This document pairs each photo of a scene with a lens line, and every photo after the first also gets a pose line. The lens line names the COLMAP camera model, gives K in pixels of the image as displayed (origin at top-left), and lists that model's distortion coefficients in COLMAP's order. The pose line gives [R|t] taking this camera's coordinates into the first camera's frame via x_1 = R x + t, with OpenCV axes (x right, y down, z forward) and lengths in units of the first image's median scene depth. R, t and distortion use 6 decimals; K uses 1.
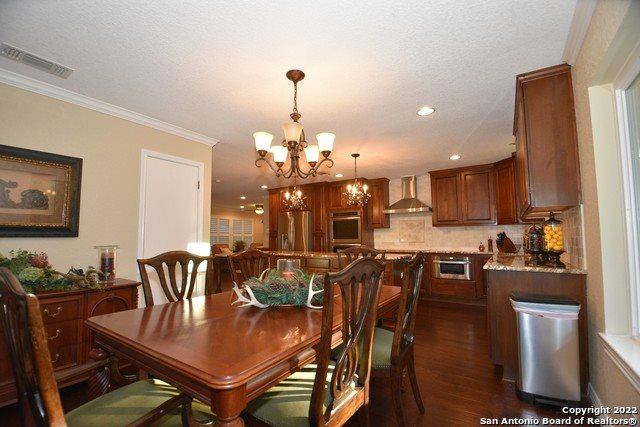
lens RADIAL K [[281.3, 0, 319.7], [0, 281.3, 218.7], [0, 0, 1]] dist [-0.009728, -0.009653]
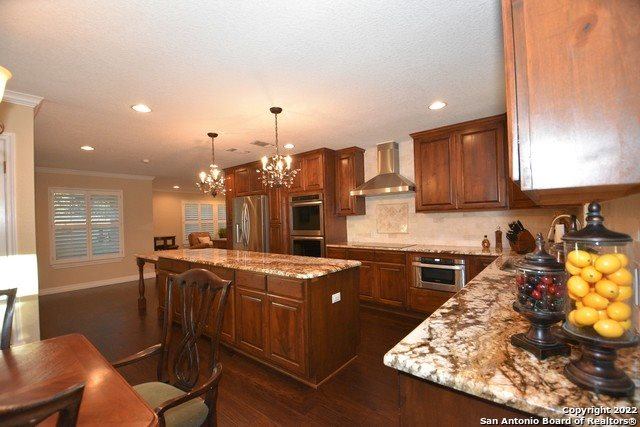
lens RADIAL K [[281.3, 0, 319.7], [0, 281.3, 218.7], [0, 0, 1]] dist [-0.009728, -0.009653]
pose [[0.994713, -0.022047, -0.100304, 0.233314], [0.029240, 0.997061, 0.070816, -0.014331], [0.098448, -0.073375, 0.992433, 0.276995]]
